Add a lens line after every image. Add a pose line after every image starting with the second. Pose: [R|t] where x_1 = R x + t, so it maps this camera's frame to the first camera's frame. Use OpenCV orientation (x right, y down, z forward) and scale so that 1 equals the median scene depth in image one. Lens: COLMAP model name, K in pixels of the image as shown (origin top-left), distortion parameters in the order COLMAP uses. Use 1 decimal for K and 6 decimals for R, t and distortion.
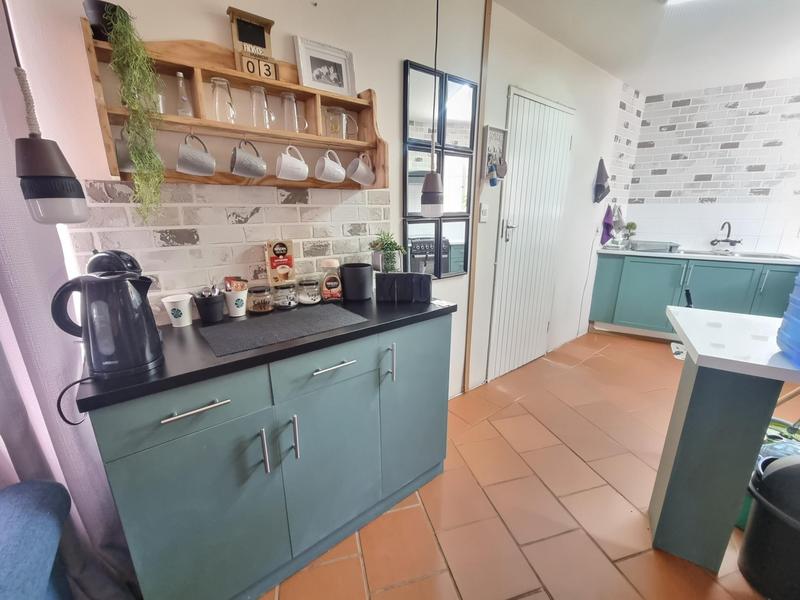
lens RADIAL K [[328.4, 0, 399.2], [0, 328.4, 304.8], [0, 0, 1]] dist [-0.010027, 0.000063]
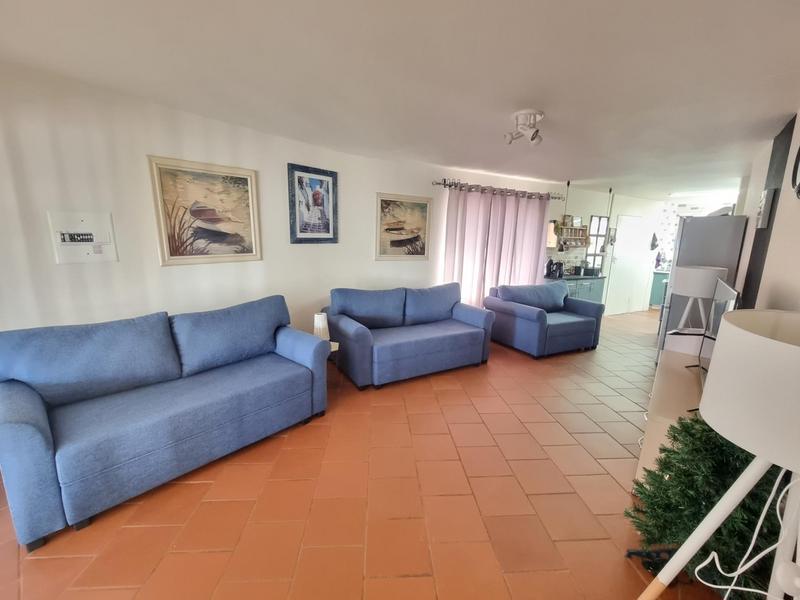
lens RADIAL K [[328.4, 0, 399.2], [0, 328.4, 304.8], [0, 0, 1]] dist [-0.010027, 0.000063]
pose [[0.983290, 0.060655, -0.171642, -0.918022], [-0.075980, 0.993551, -0.084168, 0.498156], [0.165430, 0.095802, 0.981557, -1.893821]]
